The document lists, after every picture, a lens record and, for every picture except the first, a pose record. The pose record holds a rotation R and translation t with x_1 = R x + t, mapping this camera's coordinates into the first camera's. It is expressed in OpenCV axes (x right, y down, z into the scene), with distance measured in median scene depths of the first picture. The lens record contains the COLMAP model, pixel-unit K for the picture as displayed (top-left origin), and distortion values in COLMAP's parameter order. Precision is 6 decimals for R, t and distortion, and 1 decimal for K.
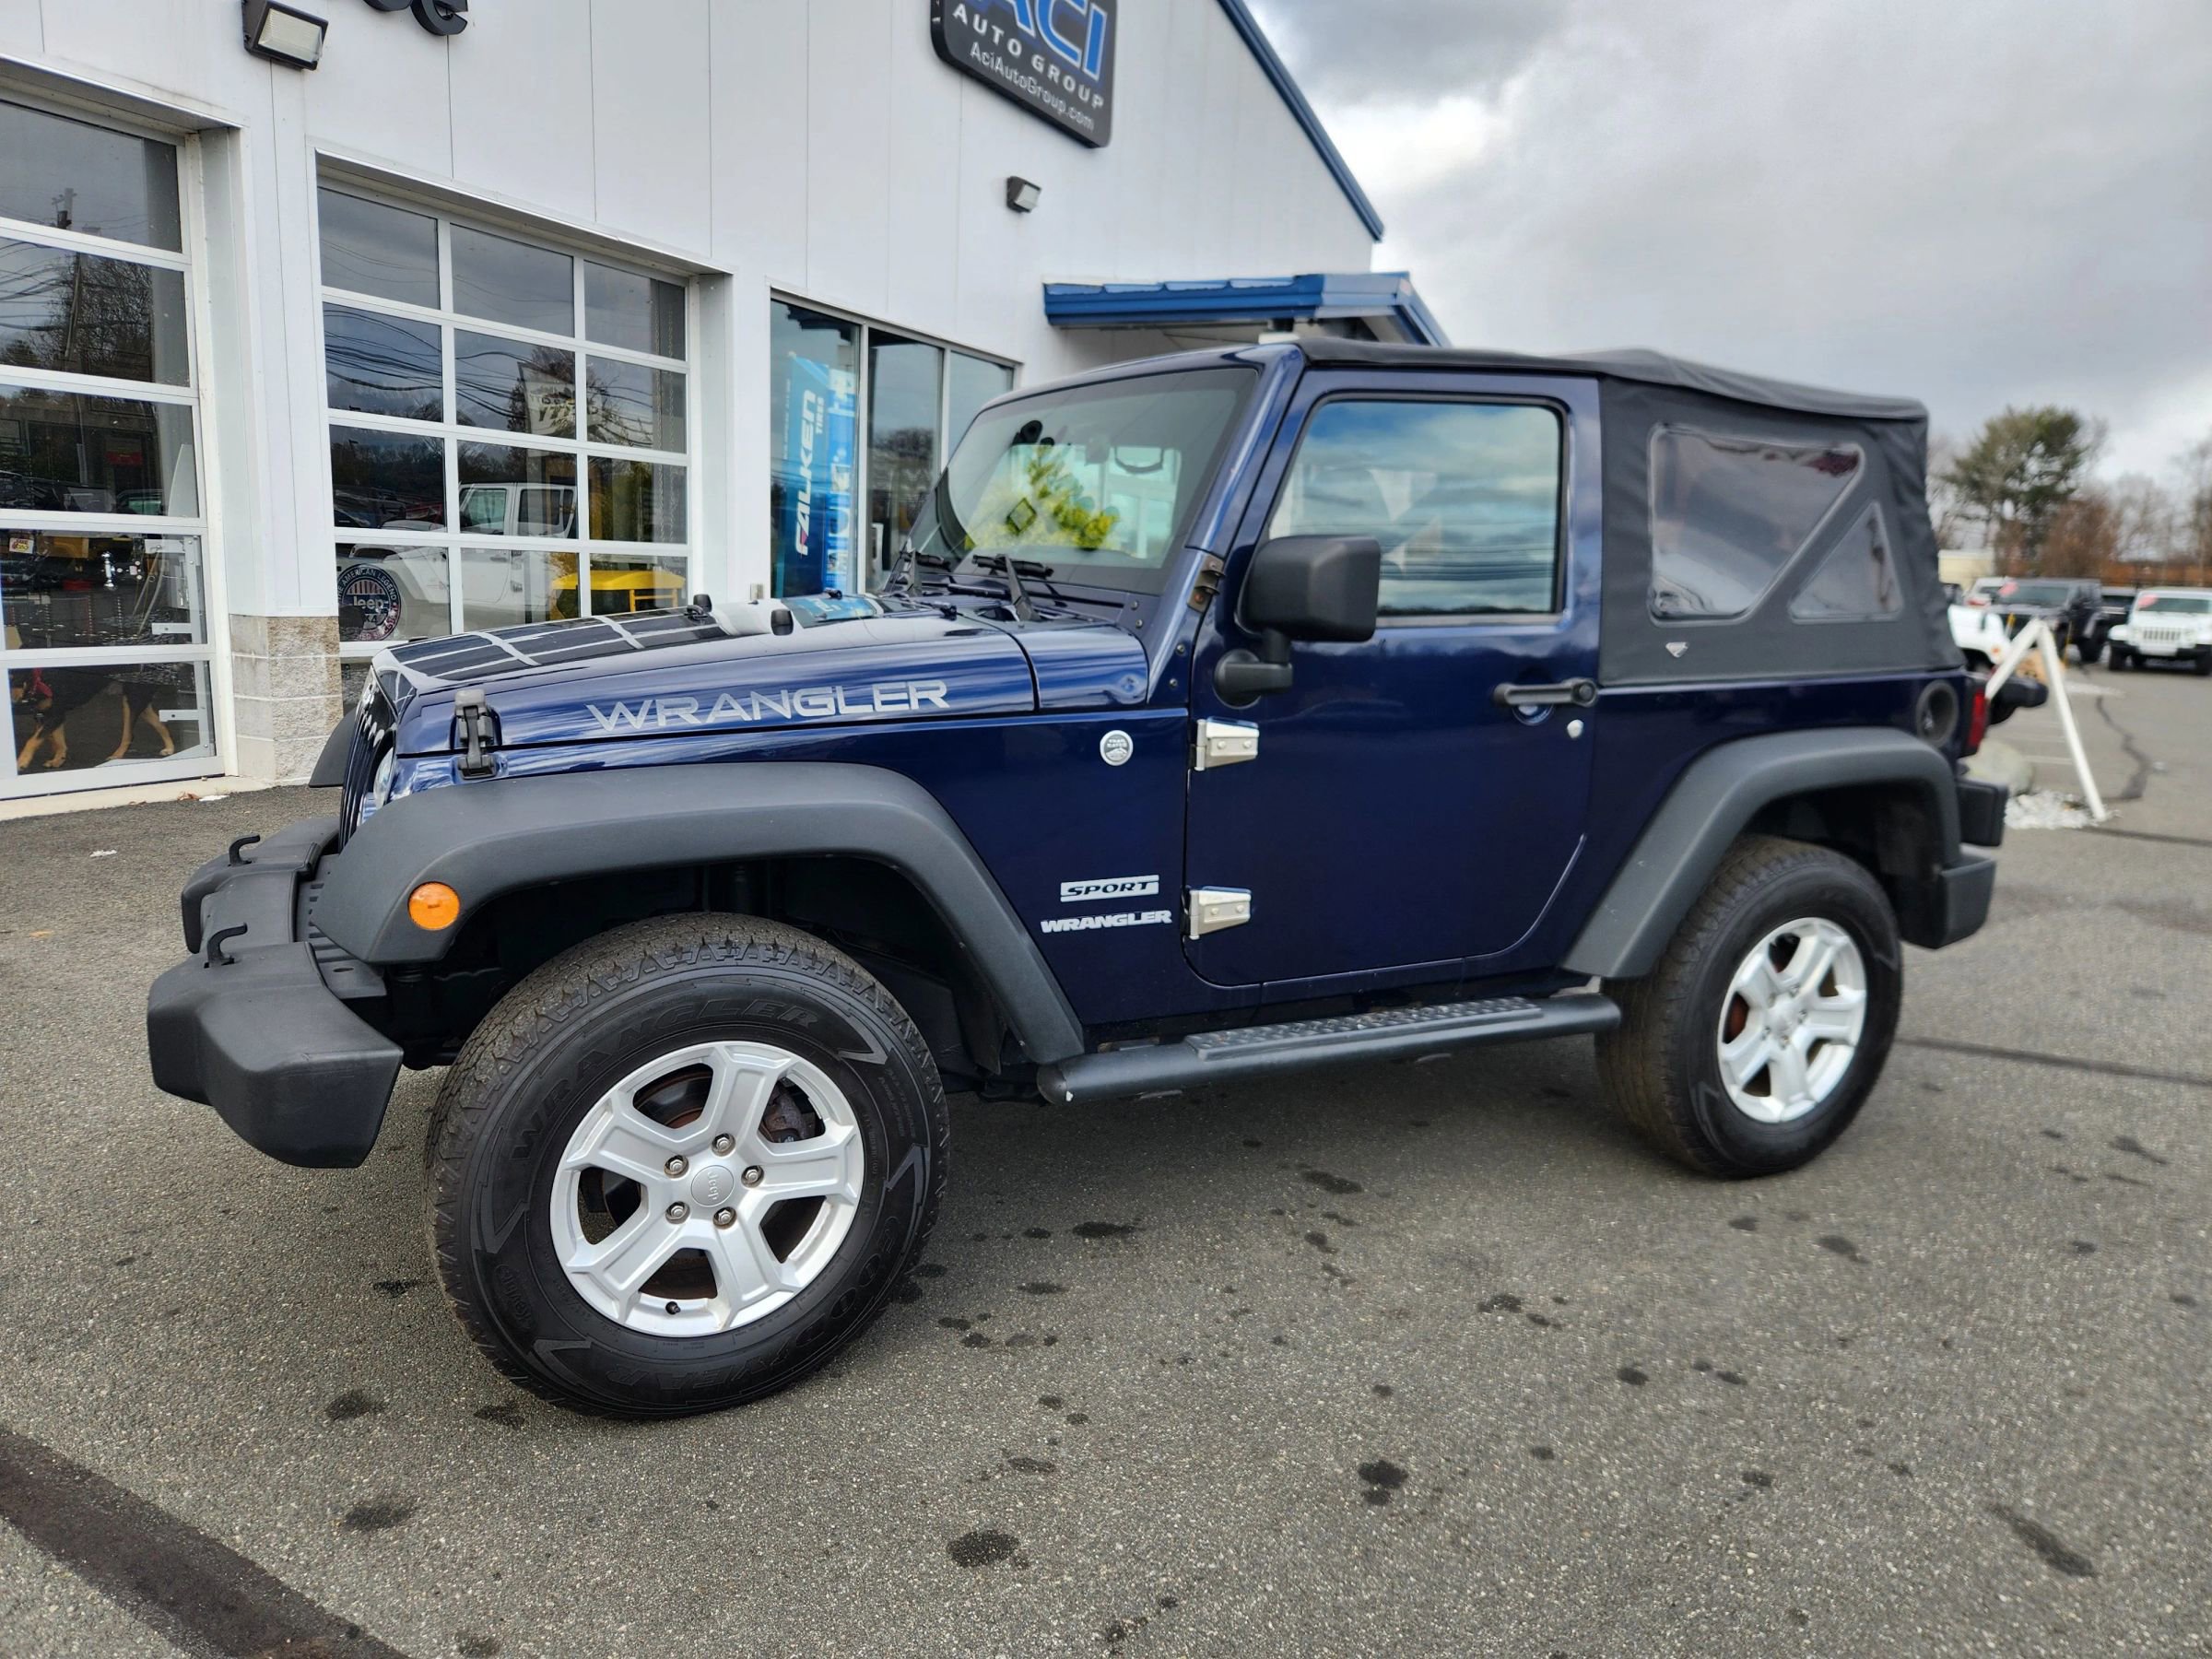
lens RADIAL K [[1553.9, 0, 1106.0], [0, 1553.9, 829.5], [0, 0, 1]] dist [0.075728, -0.072772]
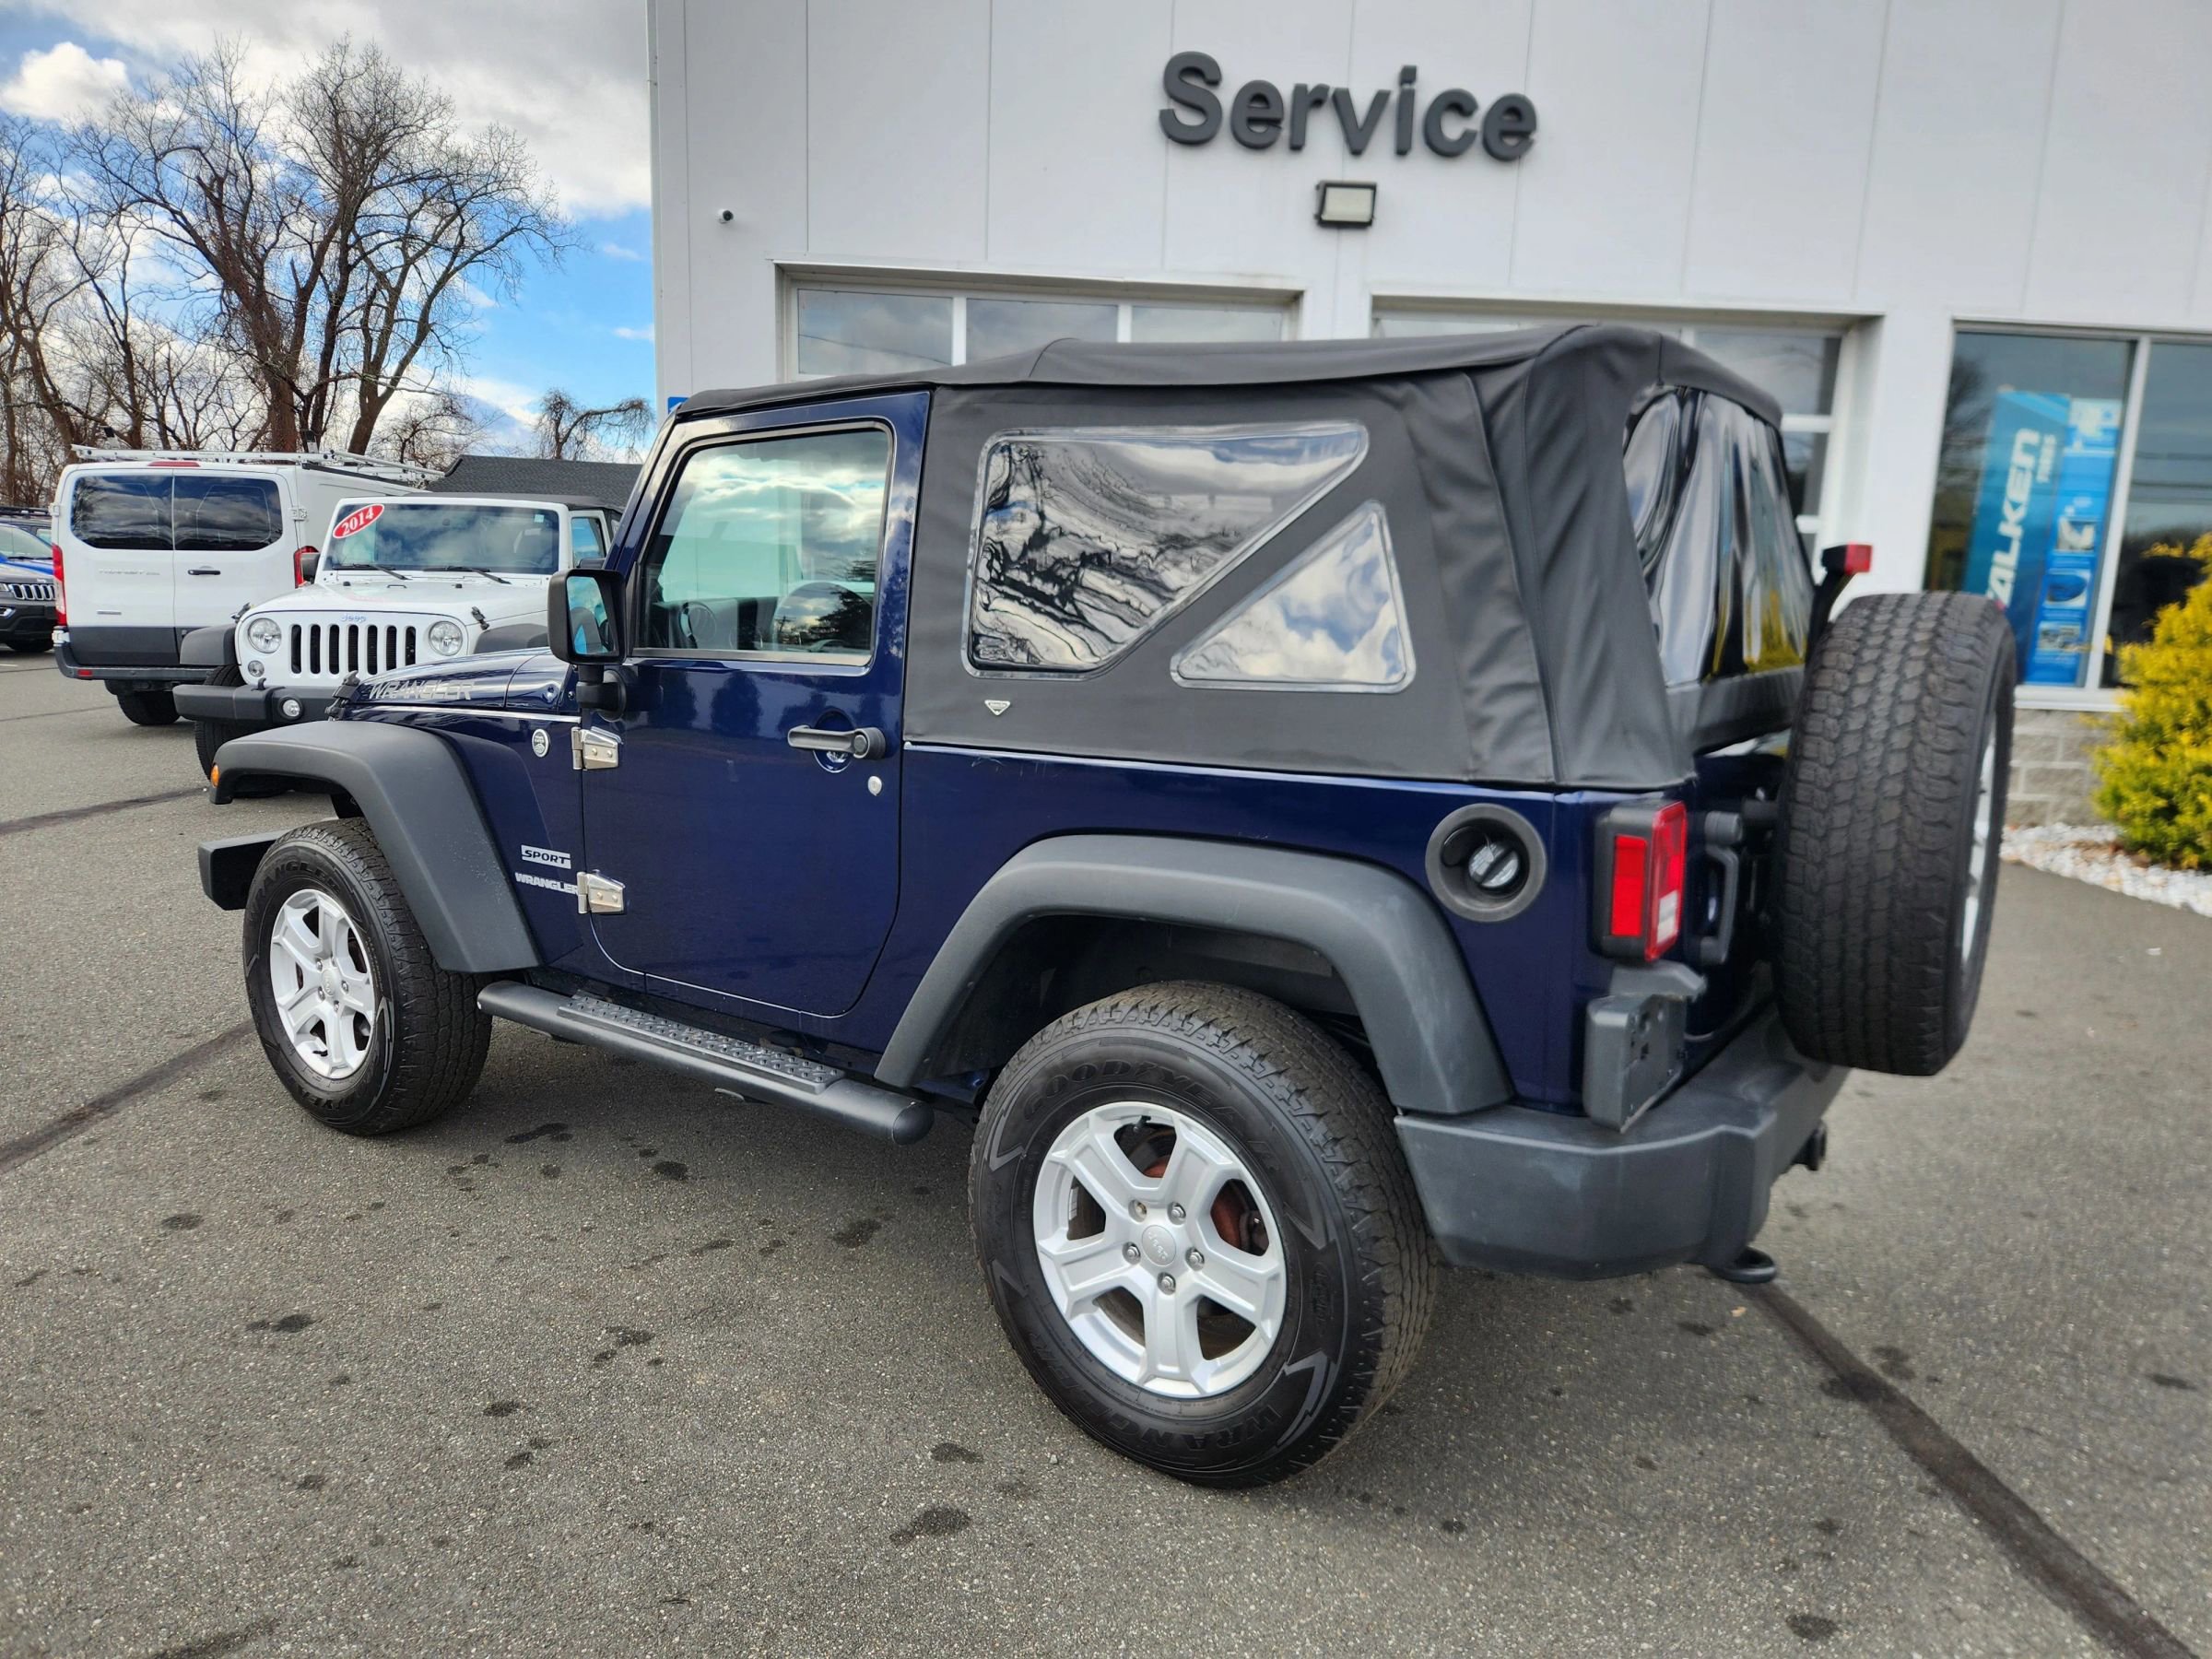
lens RADIAL K [[1500.0, 0, 1016.8], [0, 1500.0, 819.6], [0, 0, 1]] dist [0.067762, -0.058479]
pose [[0.446430, 0.118389, -0.886952, 1.043971], [-0.168467, 0.984604, 0.046629, -0.093907], [0.878817, 0.128606, 0.459501, 0.651266]]
